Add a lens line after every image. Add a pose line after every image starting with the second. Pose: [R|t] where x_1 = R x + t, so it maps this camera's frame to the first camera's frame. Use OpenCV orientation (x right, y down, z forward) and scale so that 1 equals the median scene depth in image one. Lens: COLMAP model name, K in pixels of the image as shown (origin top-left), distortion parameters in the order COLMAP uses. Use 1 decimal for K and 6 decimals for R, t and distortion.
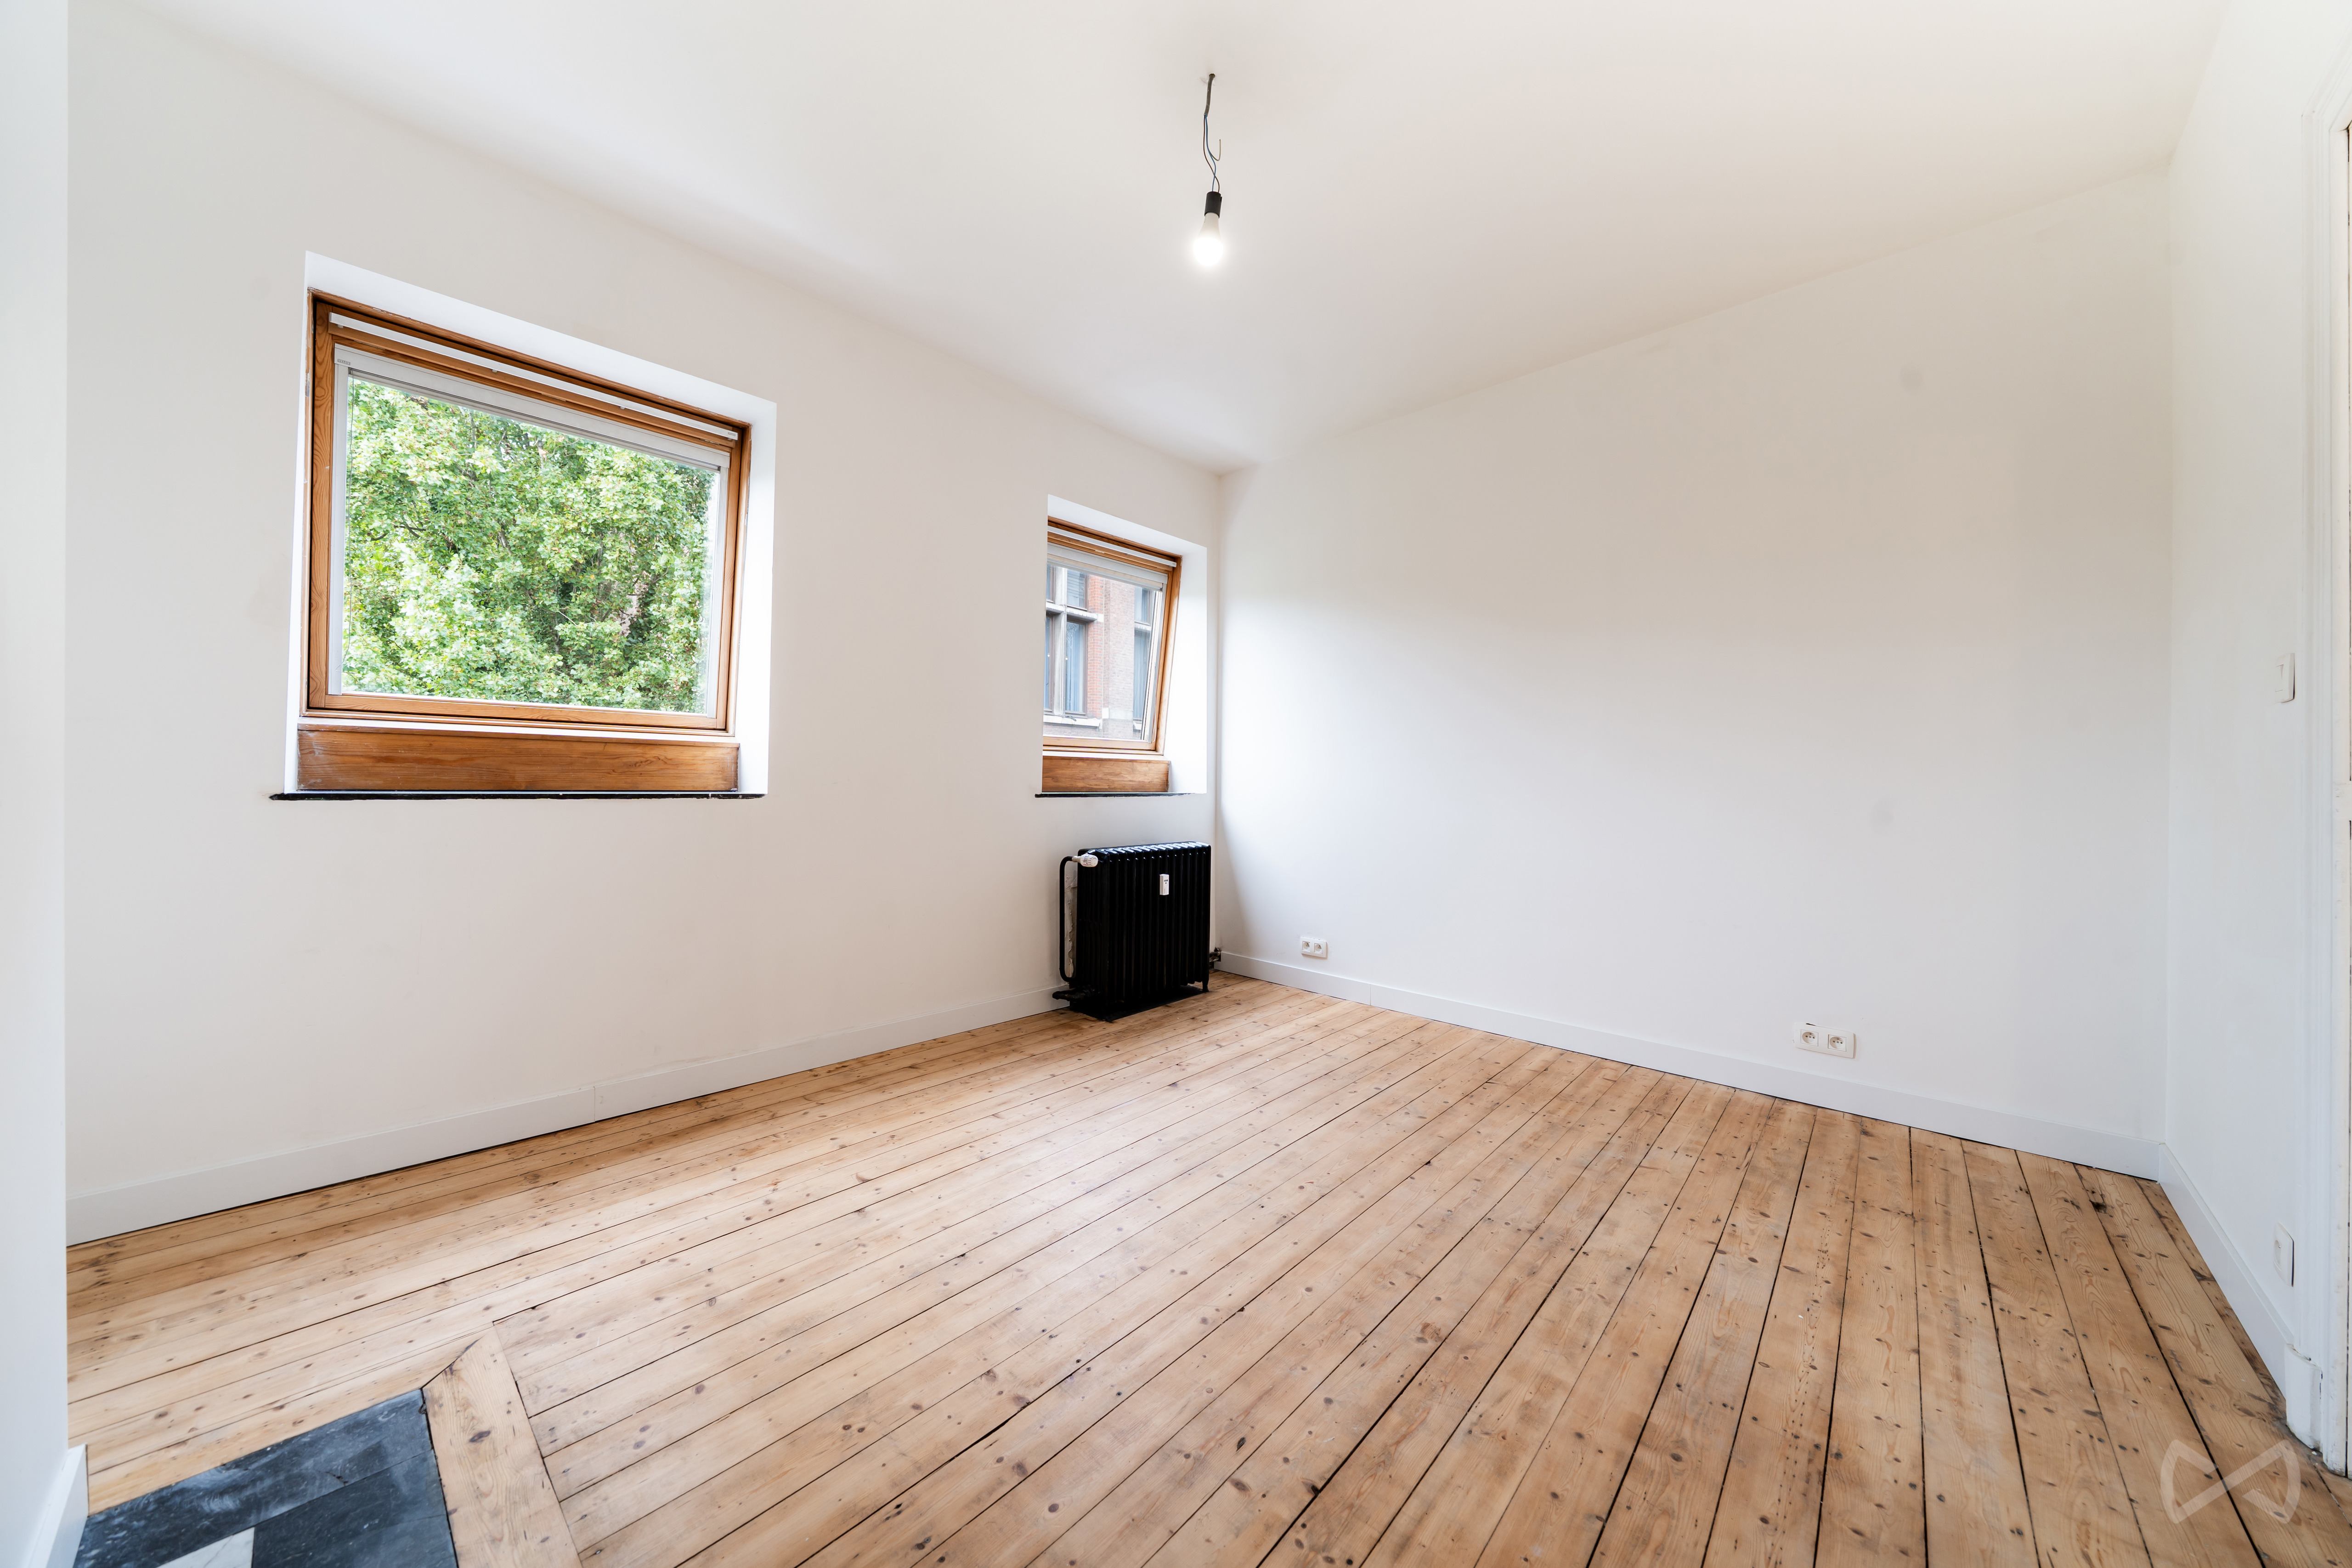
lens RADIAL K [[823.1, 0, 1227.0], [0, 823.1, 786.9], [0, 0, 1]] dist [-0.000085, -0.000053]
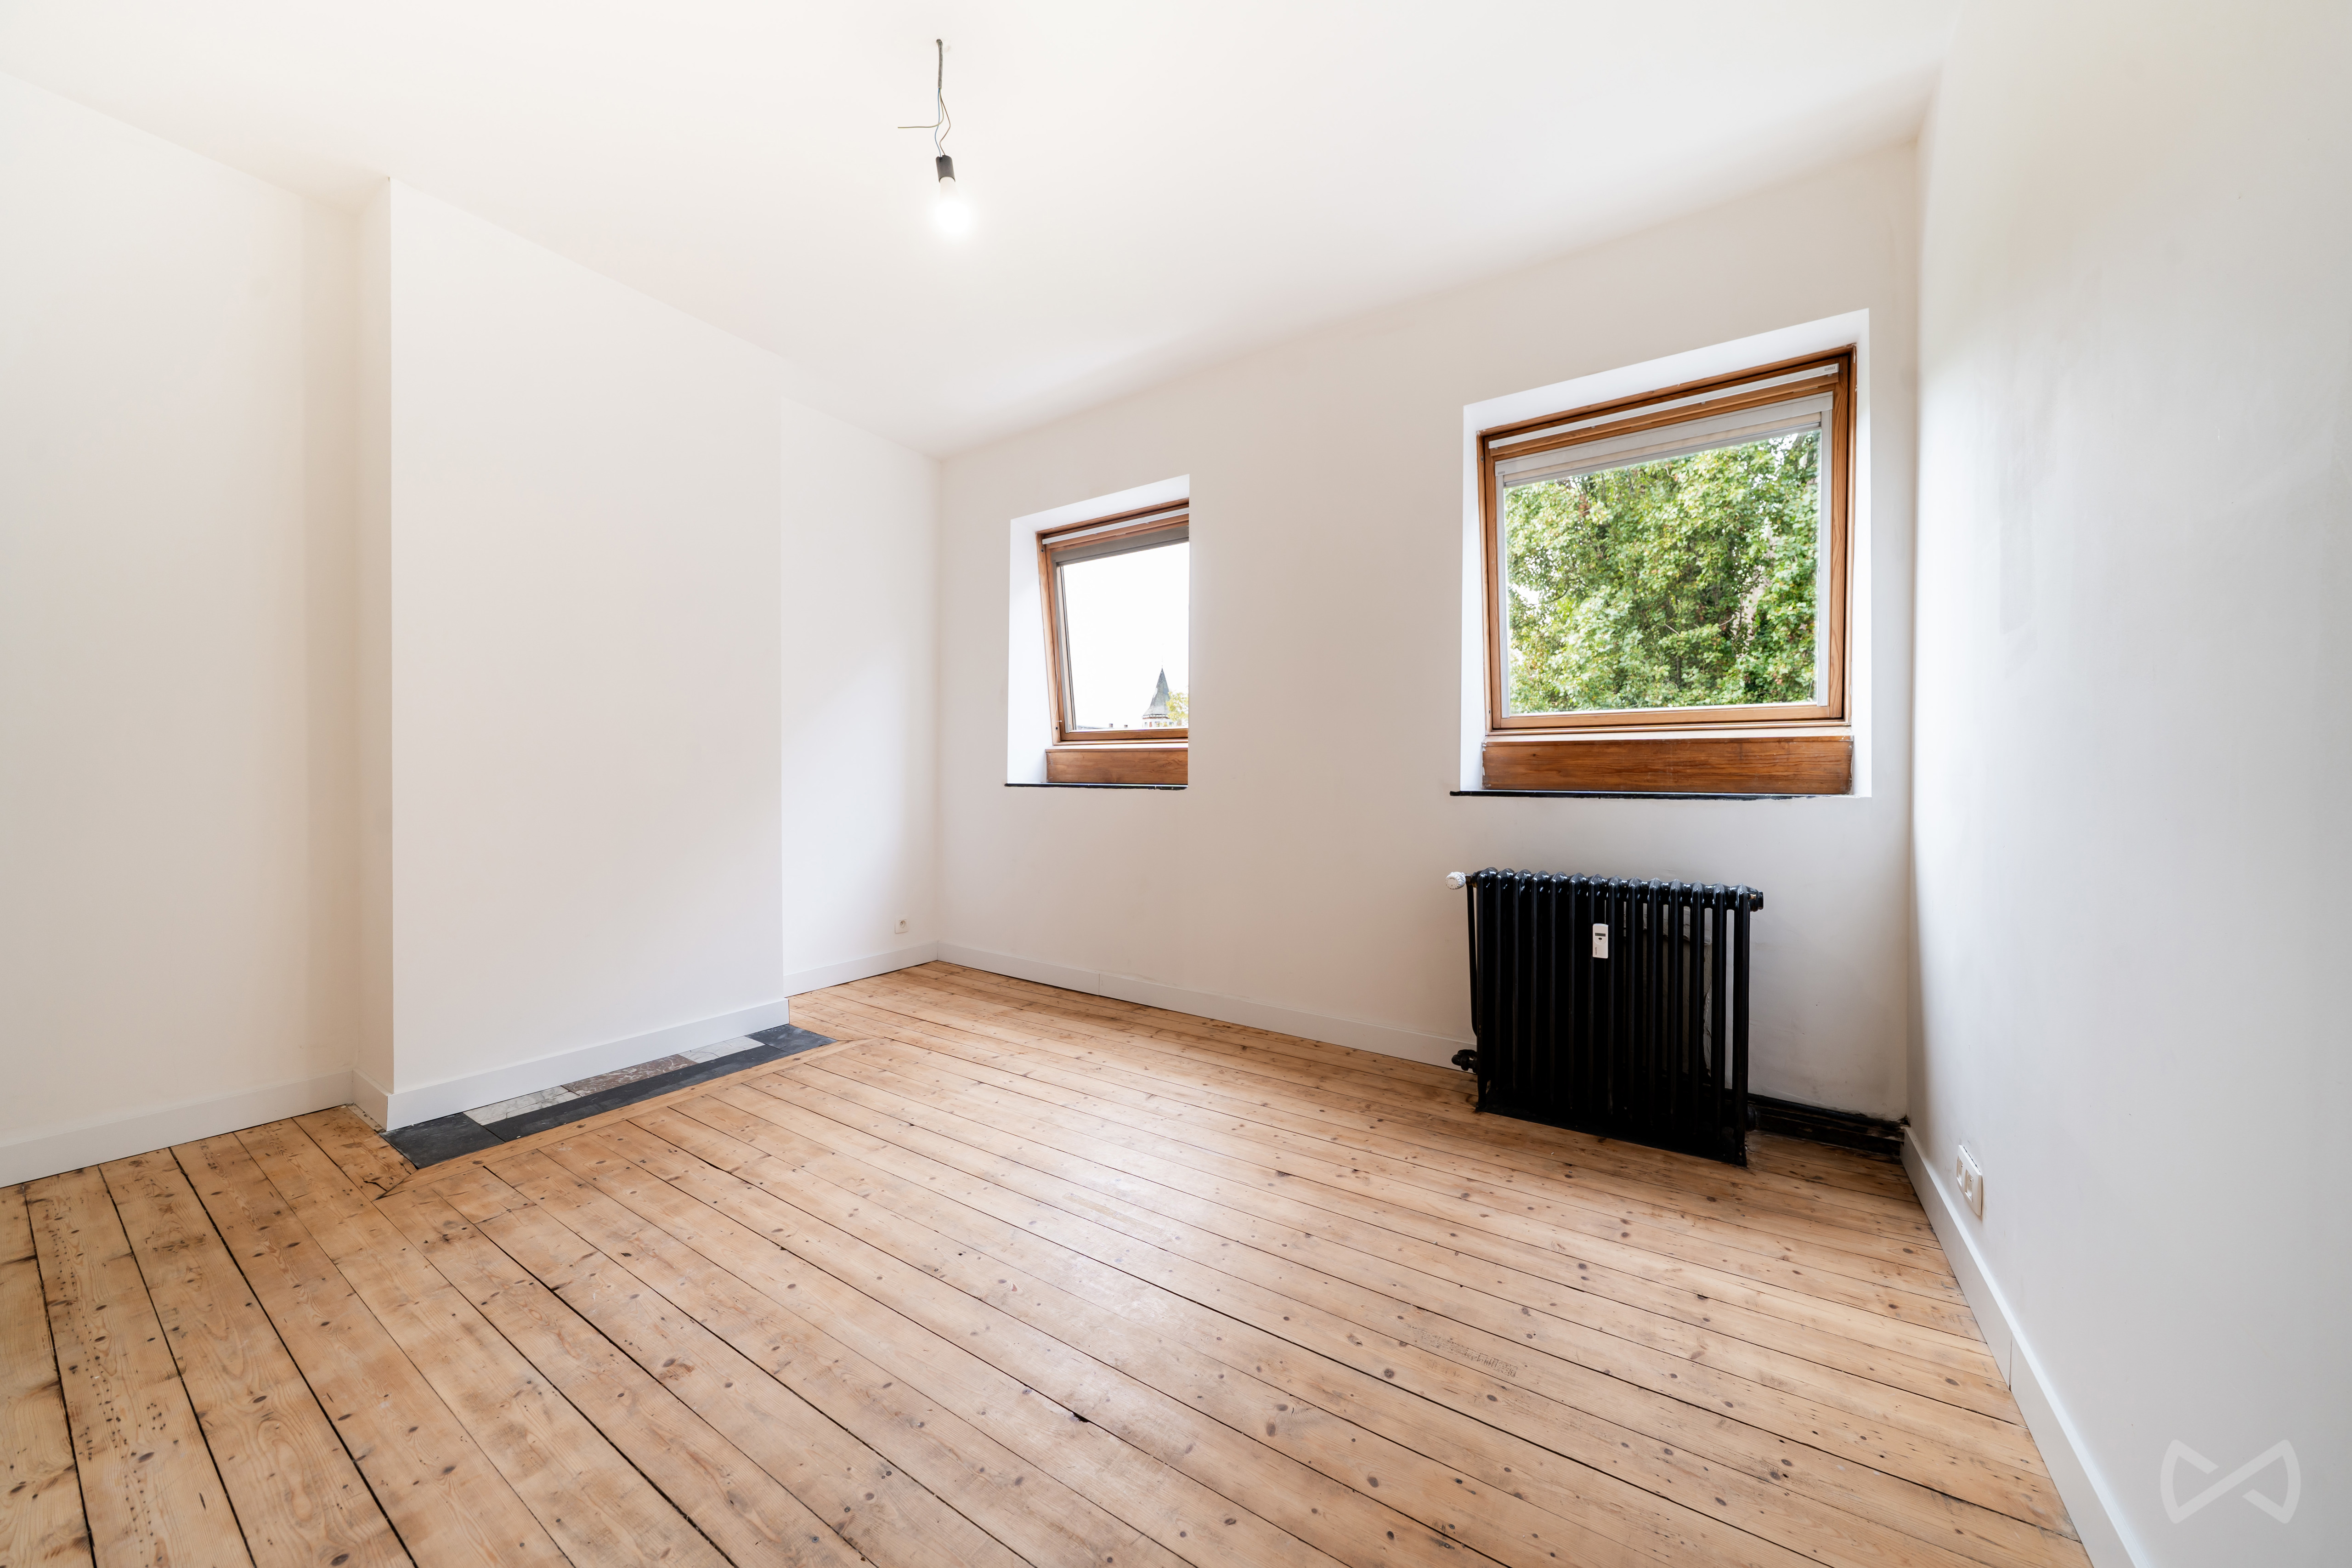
lens RADIAL K [[814.0, 0, 1142.2], [0, 814.0, 774.2], [0, 0, 1]] dist [-0.000794, 0.000042]
pose [[0.090488, -0.012675, -0.995817, 0.698726], [-0.007177, 0.999885, -0.013379, 0.005143], [0.995872, 0.008357, 0.090387, 0.829987]]
